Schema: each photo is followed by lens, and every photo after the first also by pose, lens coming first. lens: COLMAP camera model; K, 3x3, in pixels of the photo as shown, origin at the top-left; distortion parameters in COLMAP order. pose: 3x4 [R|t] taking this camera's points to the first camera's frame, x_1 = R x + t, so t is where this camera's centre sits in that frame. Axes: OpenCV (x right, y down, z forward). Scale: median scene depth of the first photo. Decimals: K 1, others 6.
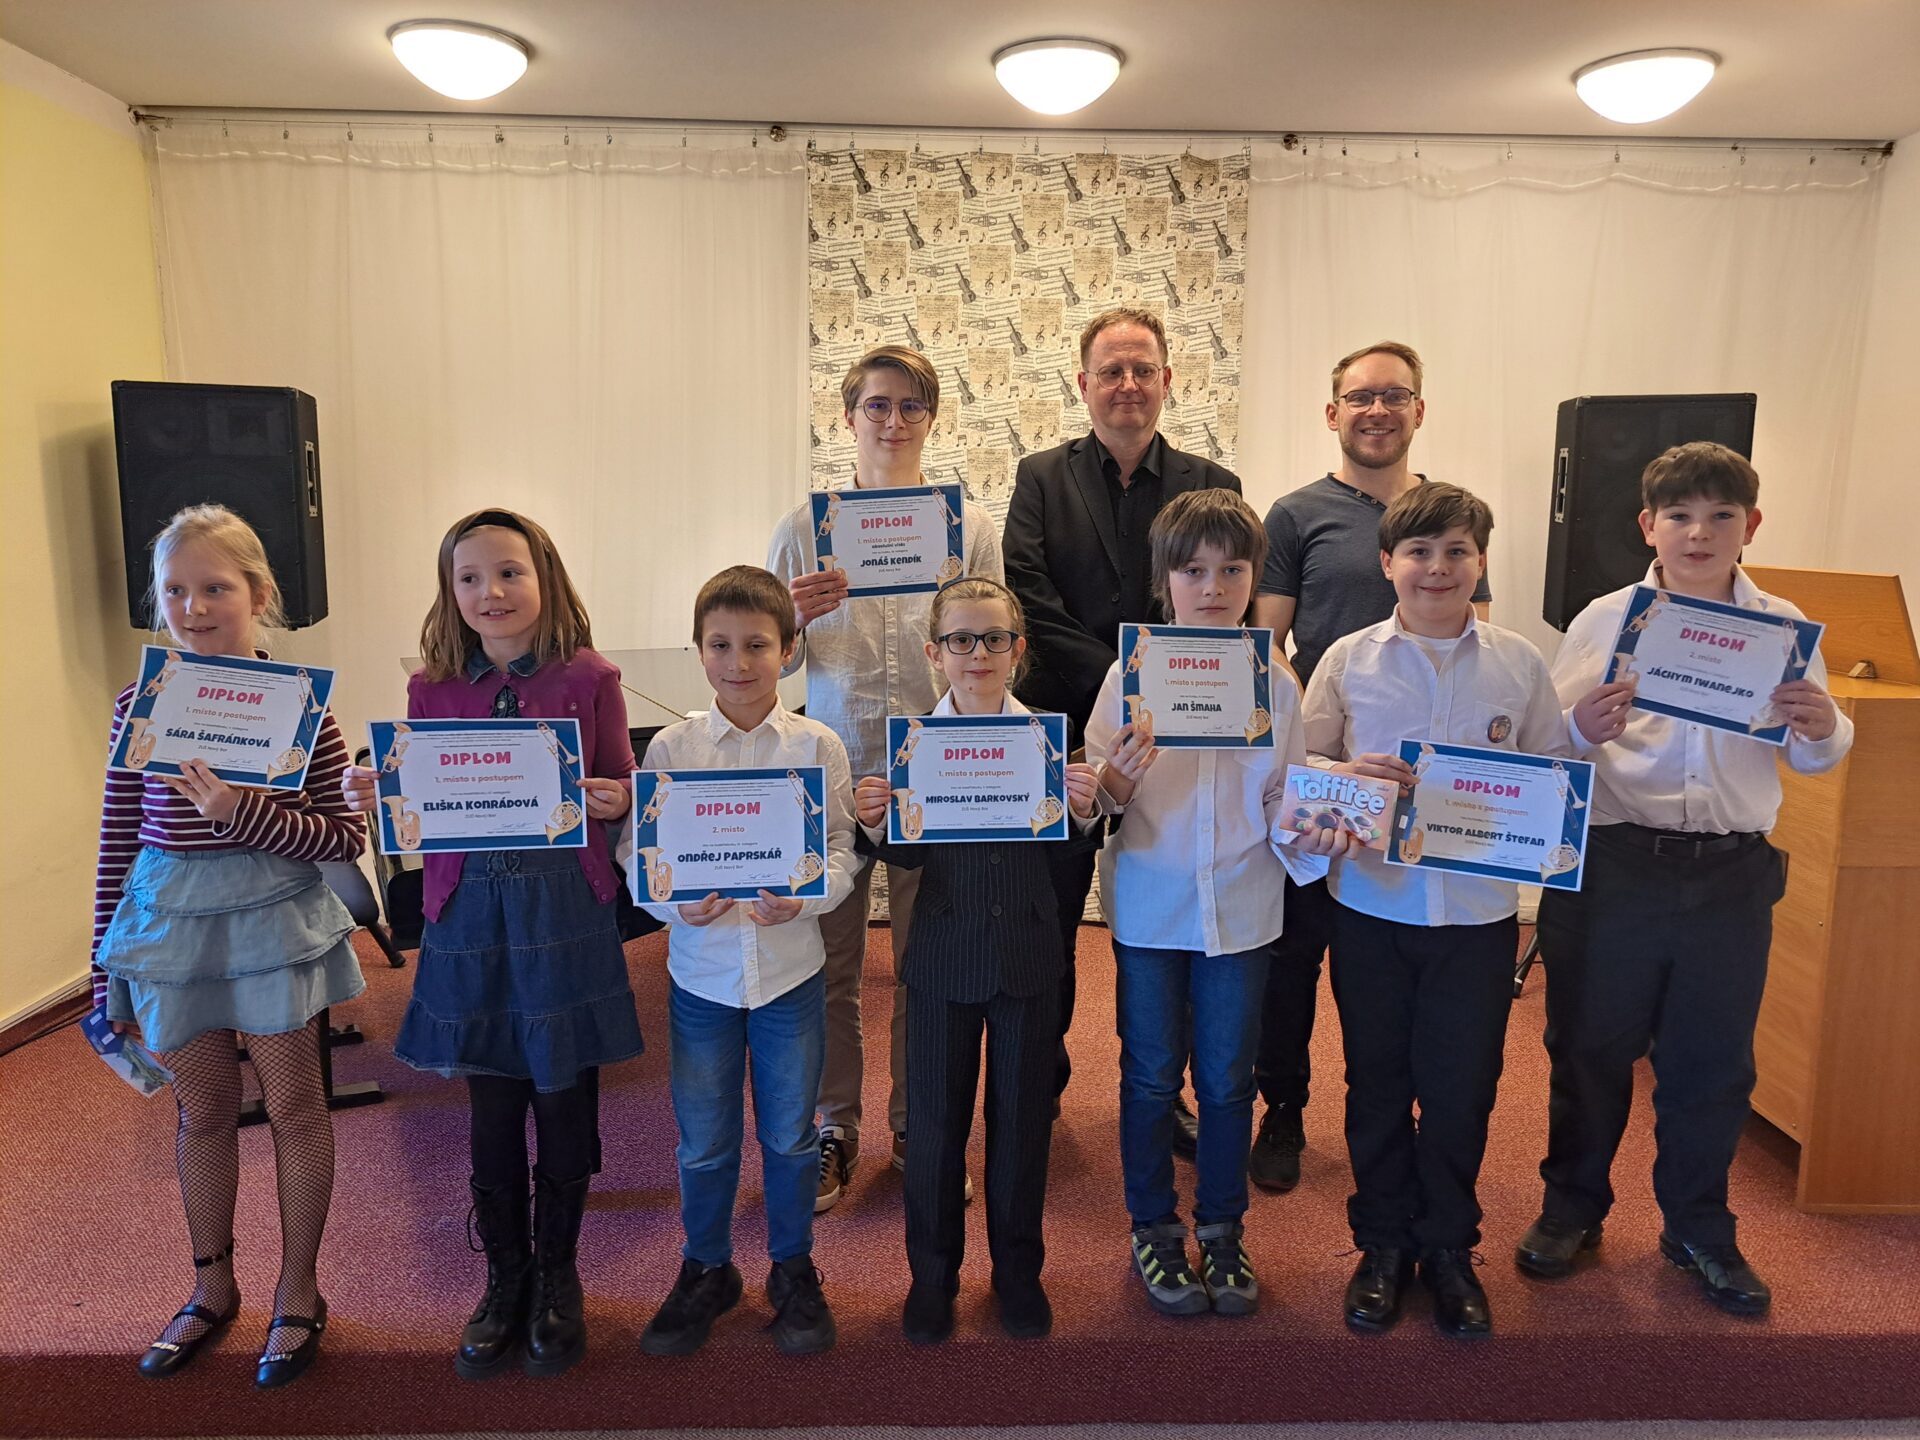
lens RADIAL K [[1320.0, 0, 931.8], [0, 1320.0, 725.4], [0, 0, 1]] dist [0.028895, -0.006756]
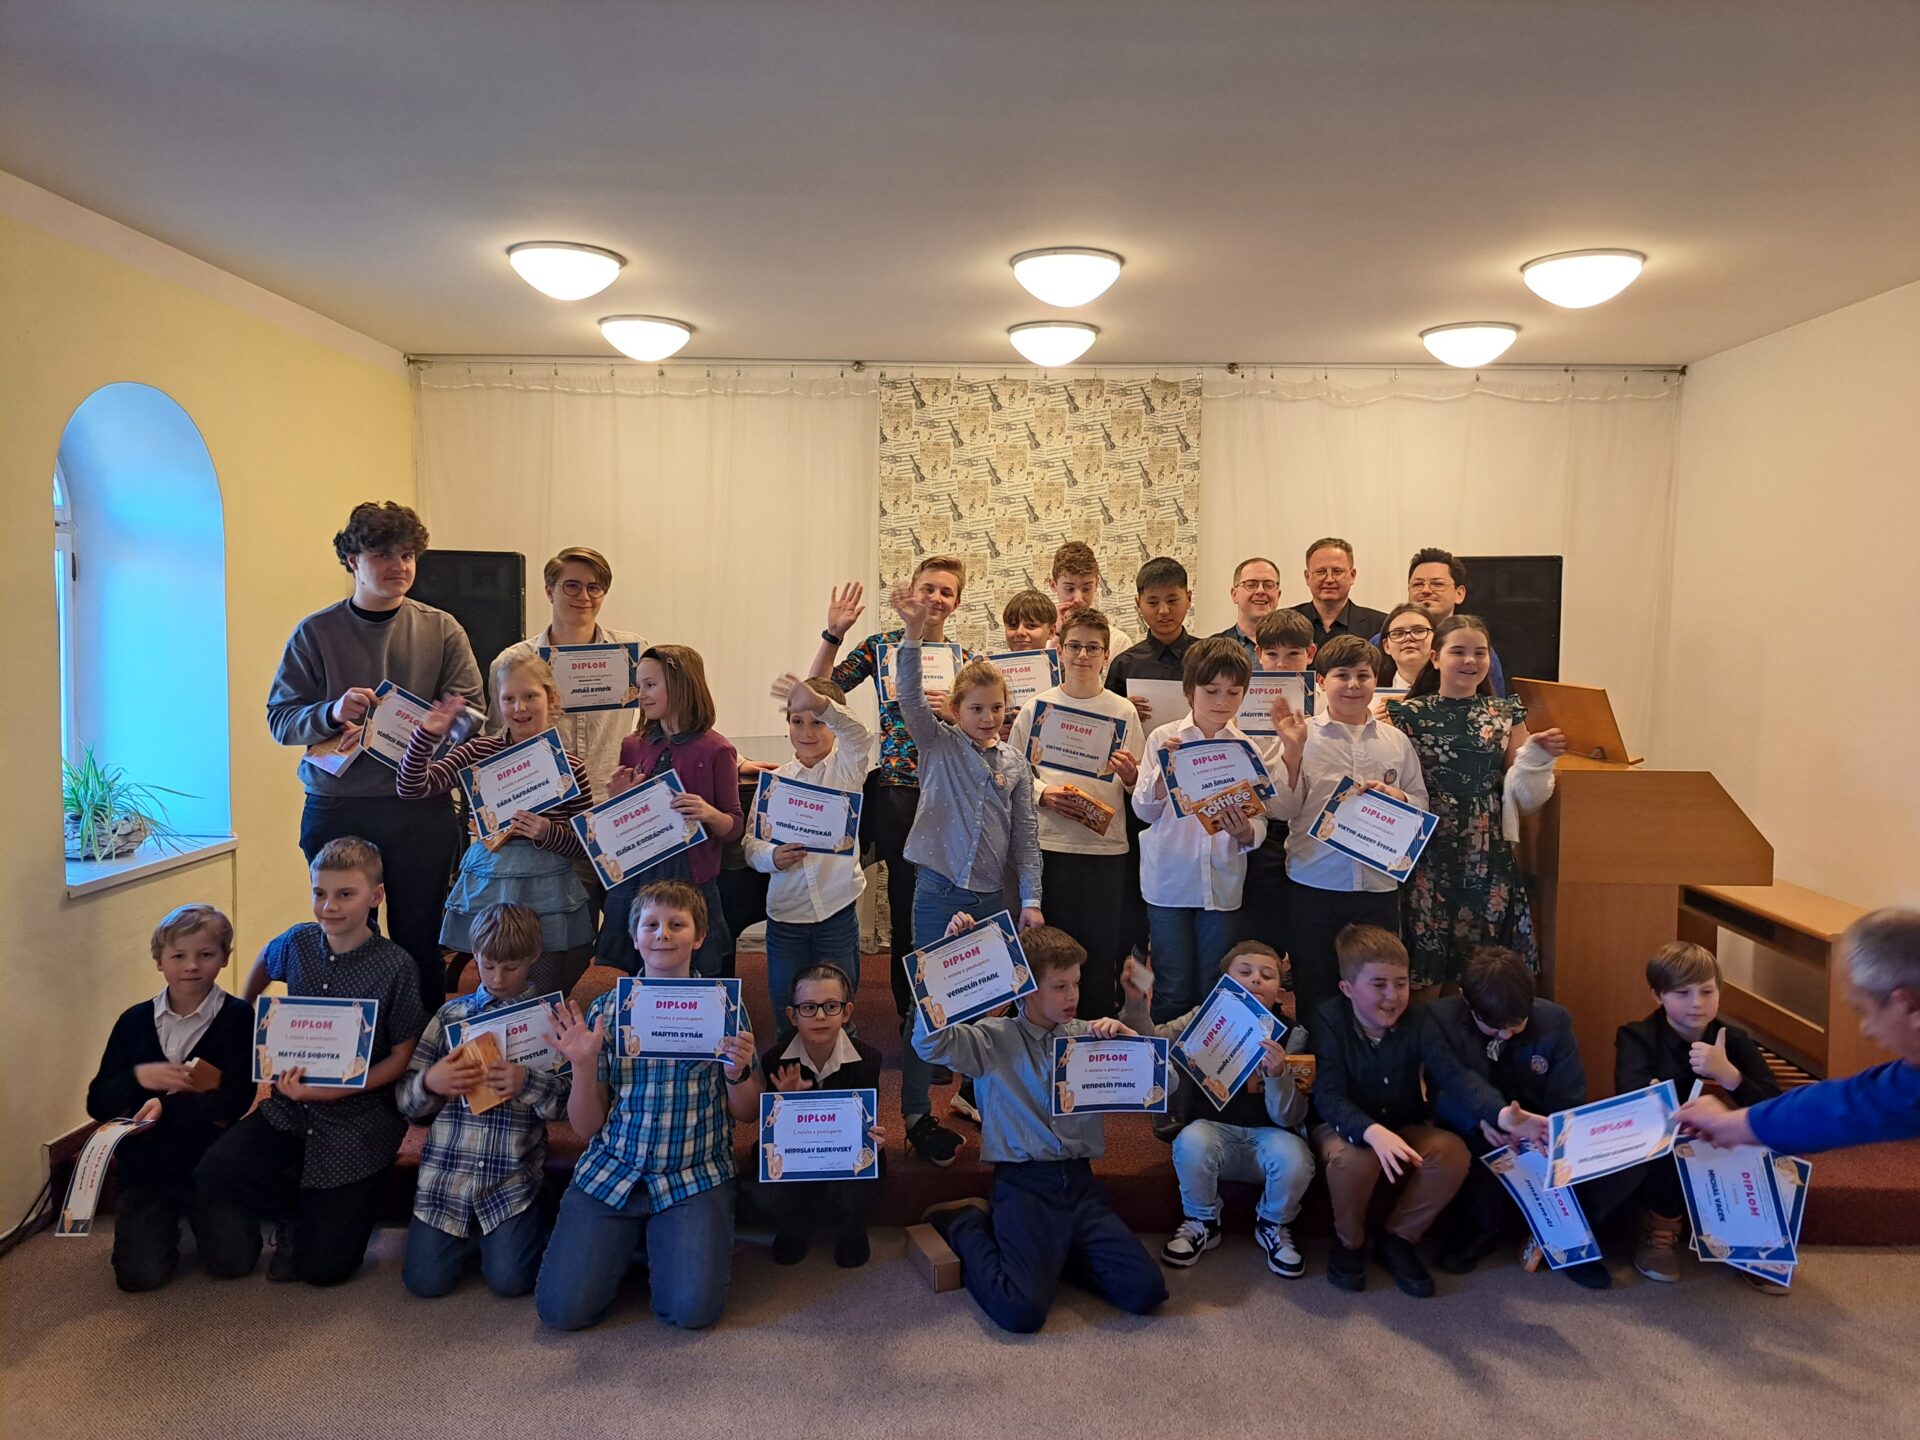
lens RADIAL K [[1351.6, 0, 957.3], [0, 1351.6, 691.3], [0, 0, 1]] dist [0.048089, -0.039362]
pose [[0.998843, 0.003000, -0.047997, 0.055918], [-0.008190, 0.994083, -0.108310, 0.044277], [0.047388, 0.108578, 0.992958, -0.366404]]
